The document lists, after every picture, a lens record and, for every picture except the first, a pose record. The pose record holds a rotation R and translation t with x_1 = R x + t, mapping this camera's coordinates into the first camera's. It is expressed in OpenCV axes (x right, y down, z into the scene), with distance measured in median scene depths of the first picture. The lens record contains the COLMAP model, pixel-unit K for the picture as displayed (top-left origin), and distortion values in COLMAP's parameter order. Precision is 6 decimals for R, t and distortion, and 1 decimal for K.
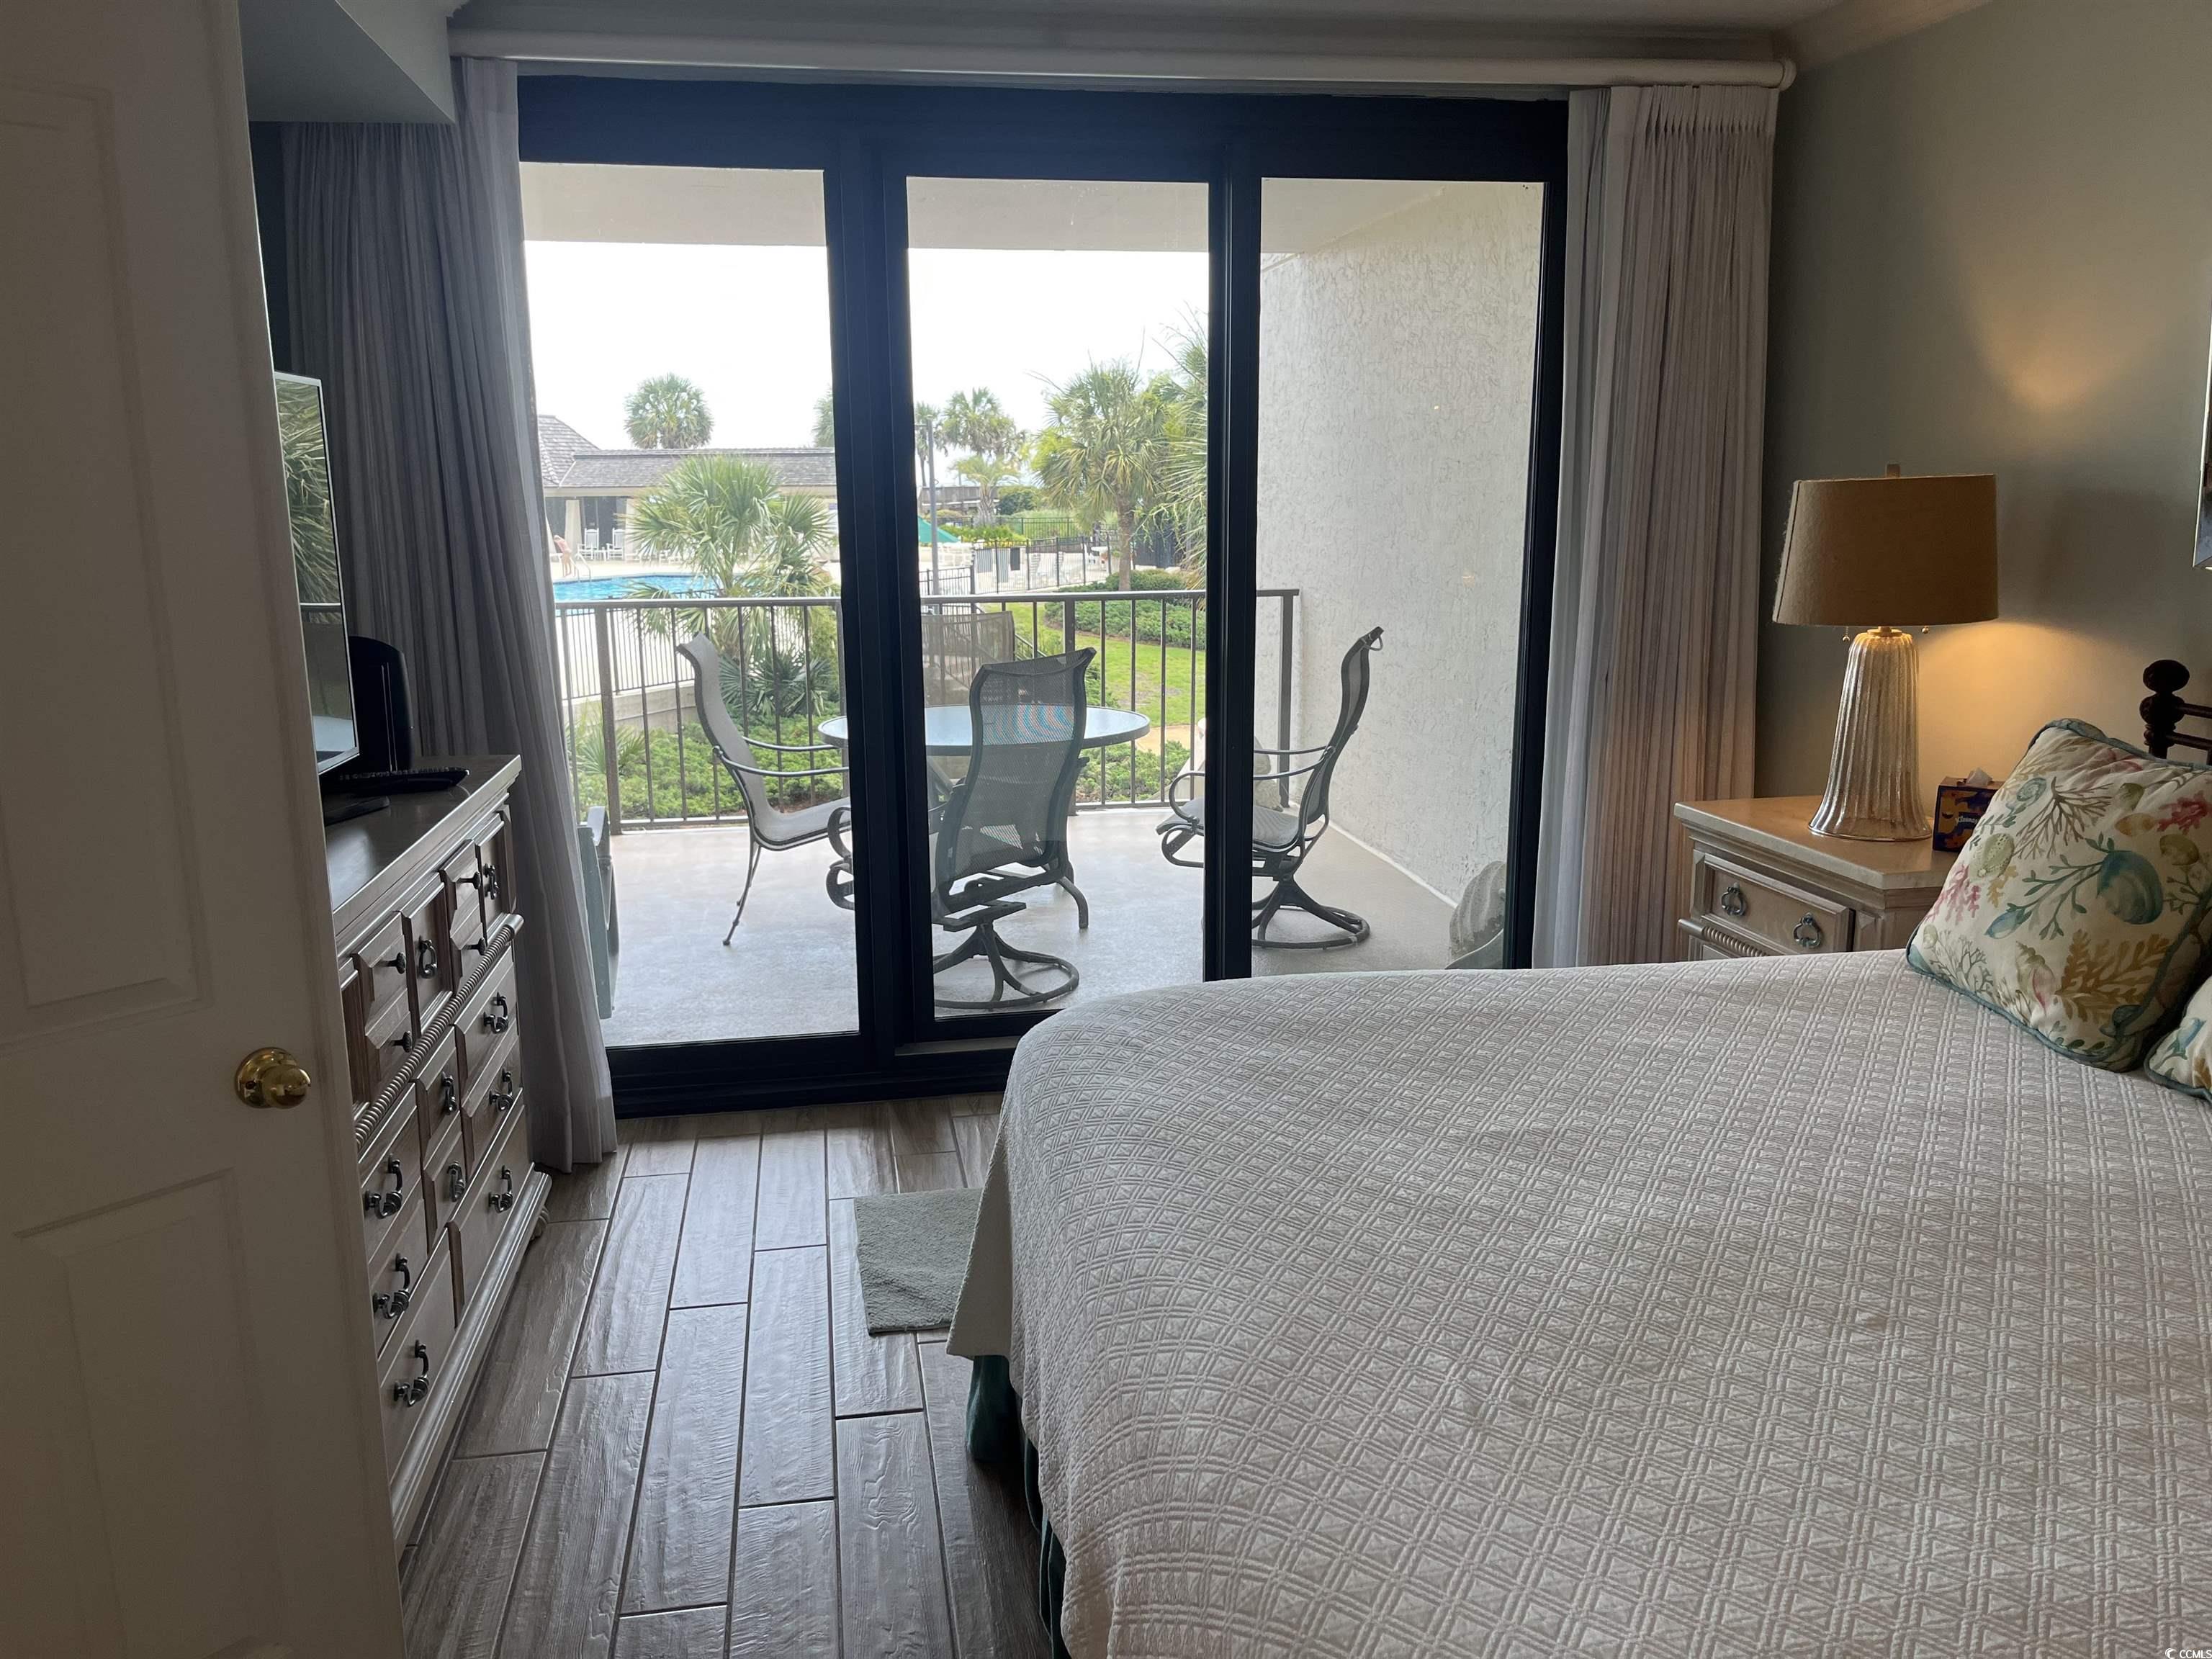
lens RADIAL K [[1681.0, 0, 1060.0], [0, 1681.0, 820.7], [0, 0, 1]] dist [0.061041, -0.081405]
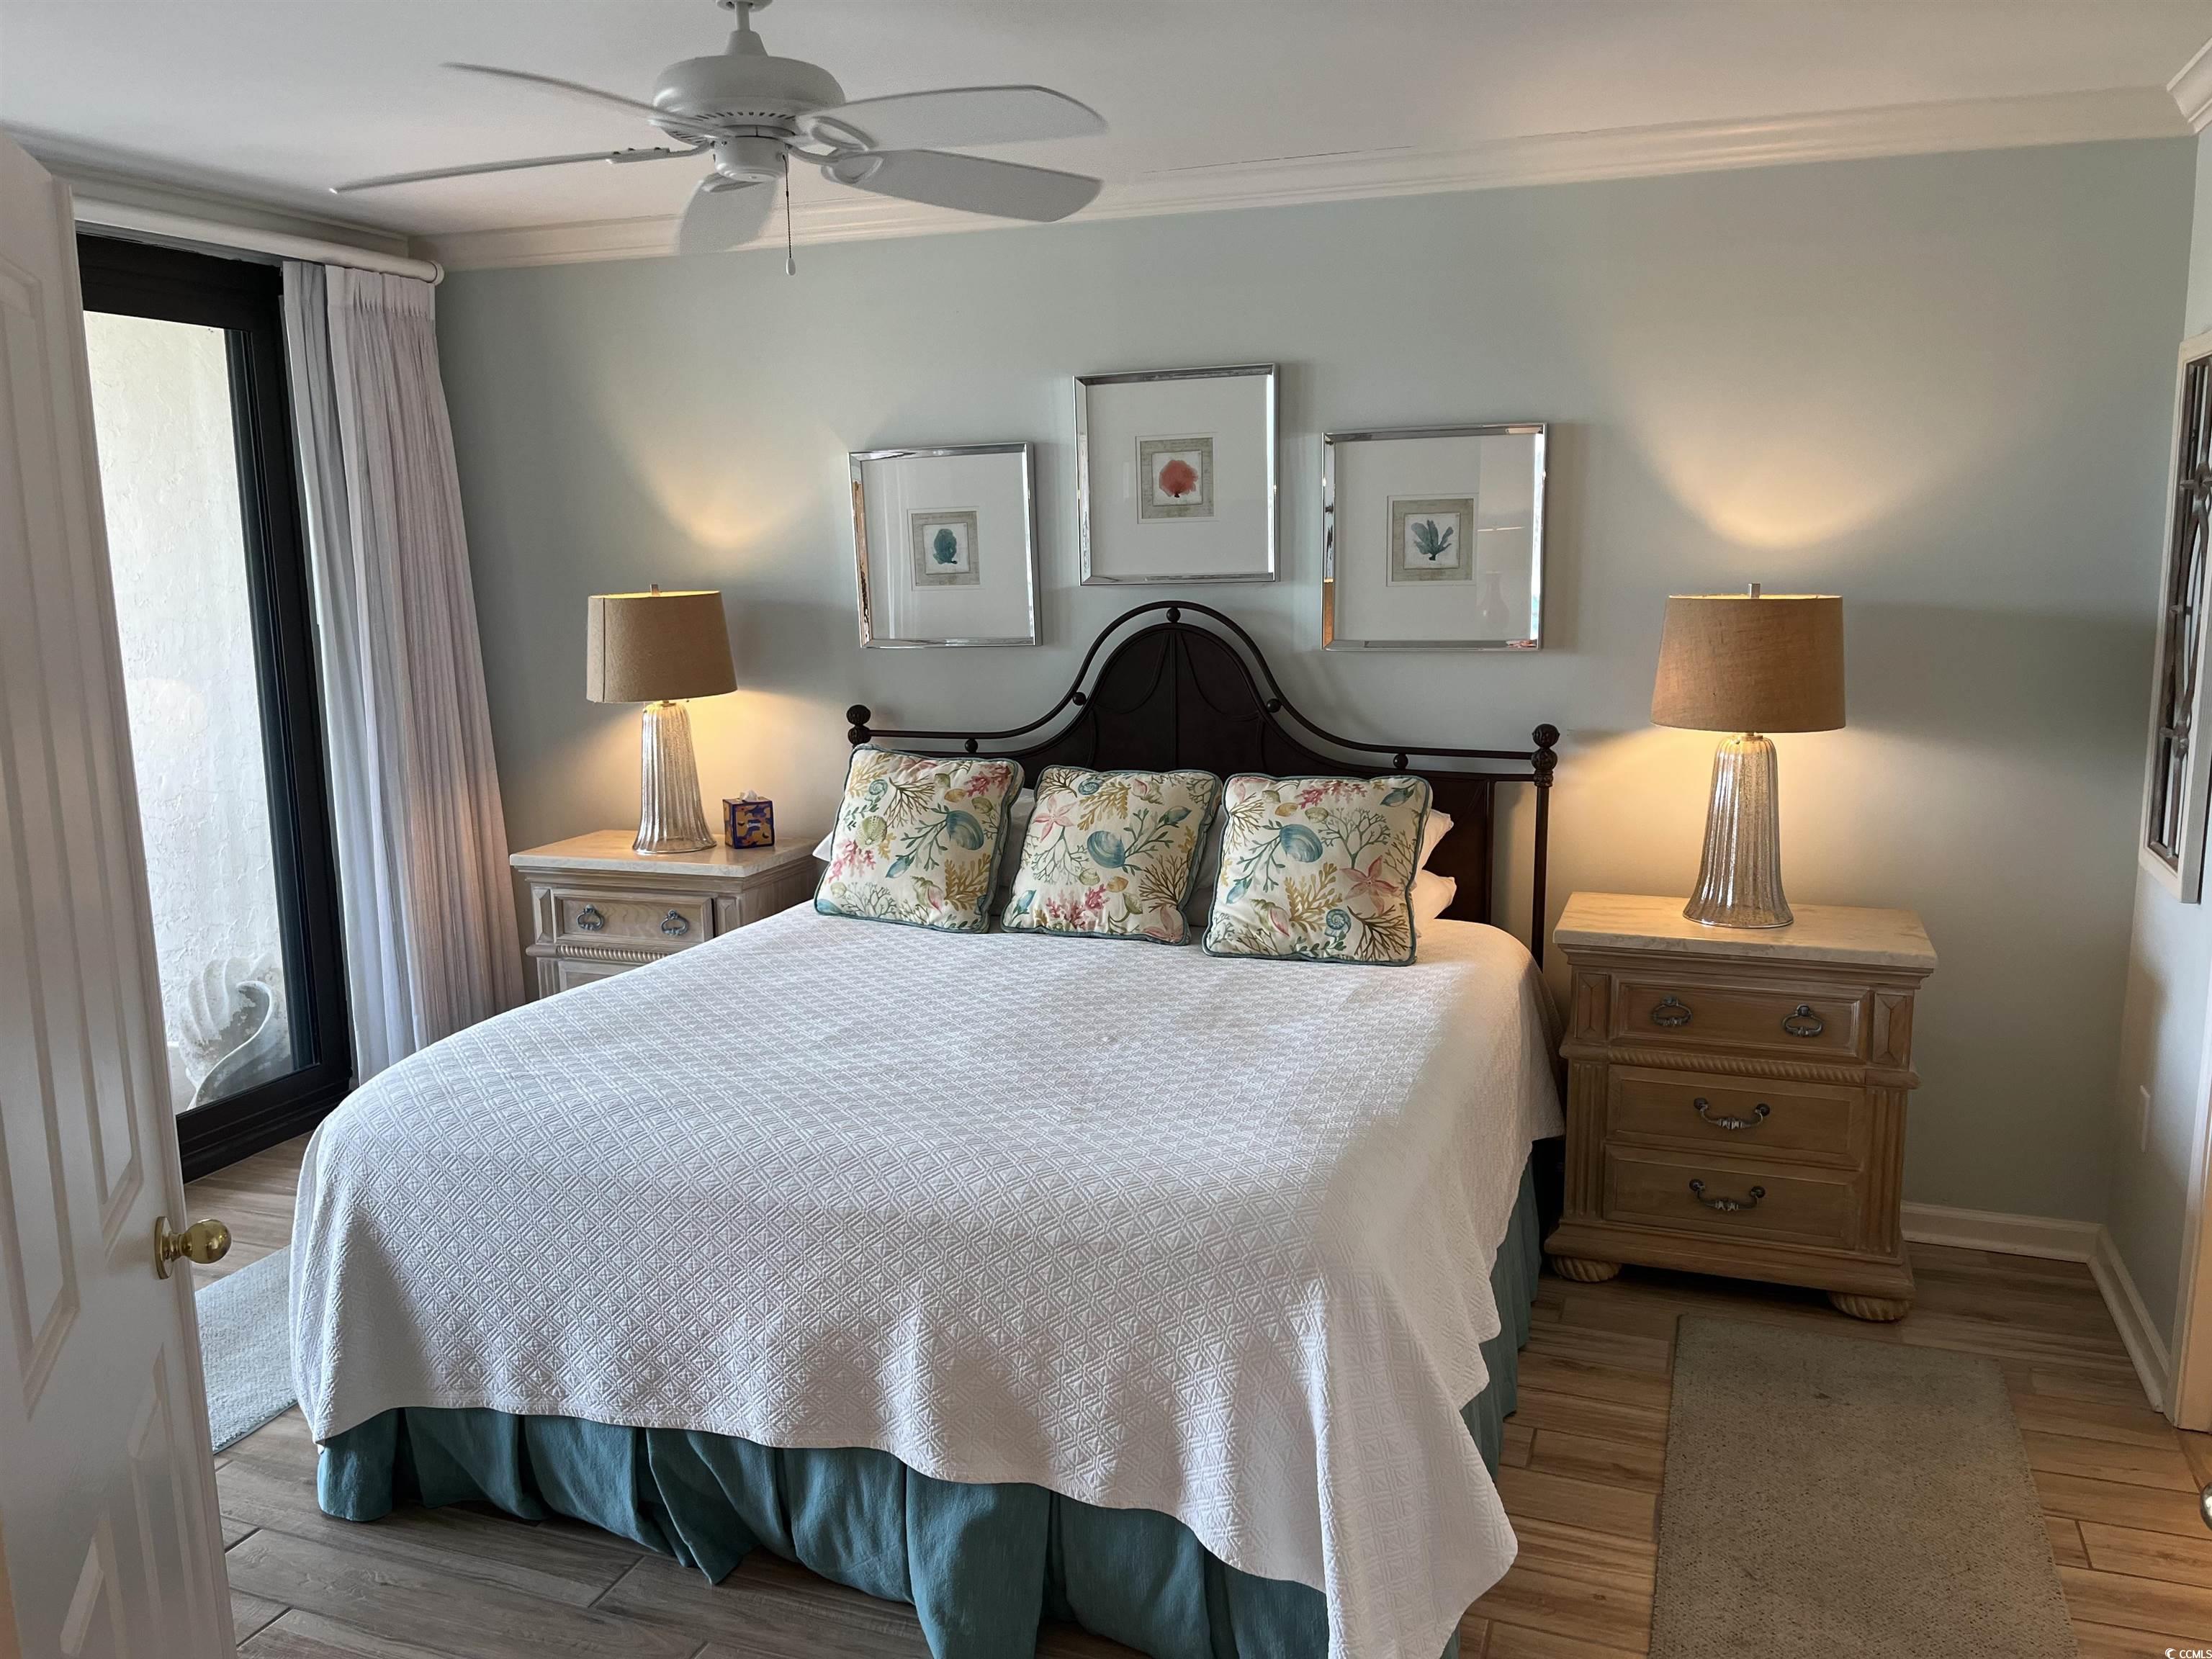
lens RADIAL K [[1681.0, 0, 1090.1], [0, 1681.0, 844.5], [0, 0, 1]] dist [0.061041, -0.081405]
pose [[0.486672, -0.143870, 0.861657, -0.774212], [0.180702, 0.981592, 0.061833, -0.029095], [-0.854691, 0.125611, 0.503711, 0.024306]]
